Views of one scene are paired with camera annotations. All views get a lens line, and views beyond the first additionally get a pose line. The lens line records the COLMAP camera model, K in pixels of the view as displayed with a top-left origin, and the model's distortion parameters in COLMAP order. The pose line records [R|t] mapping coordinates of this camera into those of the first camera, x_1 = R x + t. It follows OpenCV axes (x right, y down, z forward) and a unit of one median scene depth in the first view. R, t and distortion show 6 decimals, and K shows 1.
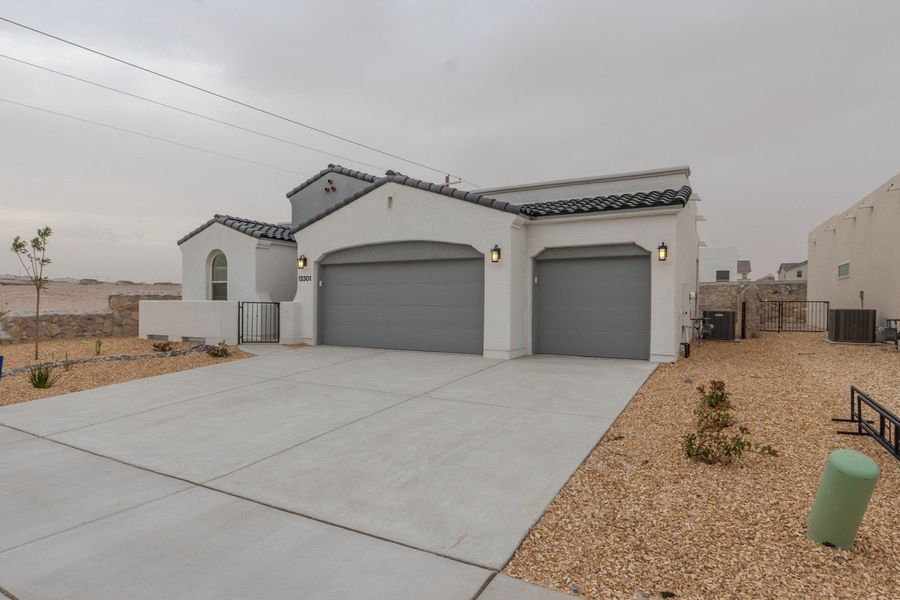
lens RADIAL K [[408.7, 0, 450.0], [0, 408.7, 300.0], [0, 0, 1]] dist [-0.004860, -0.000515]
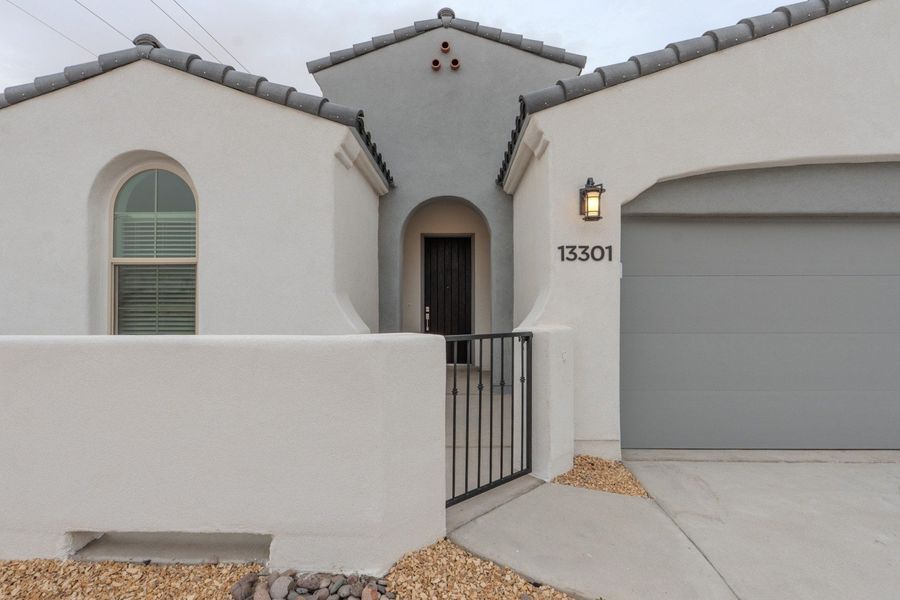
lens RADIAL K [[408.7, 0, 450.0], [0, 408.7, 300.0], [0, 0, 1]] dist [-0.004860, -0.000515]
pose [[0.912828, 0.012814, 0.408144, -0.483550], [0.002204, 0.999338, -0.036306, -0.004766], [-0.408339, 0.034041, 0.912195, 0.637181]]
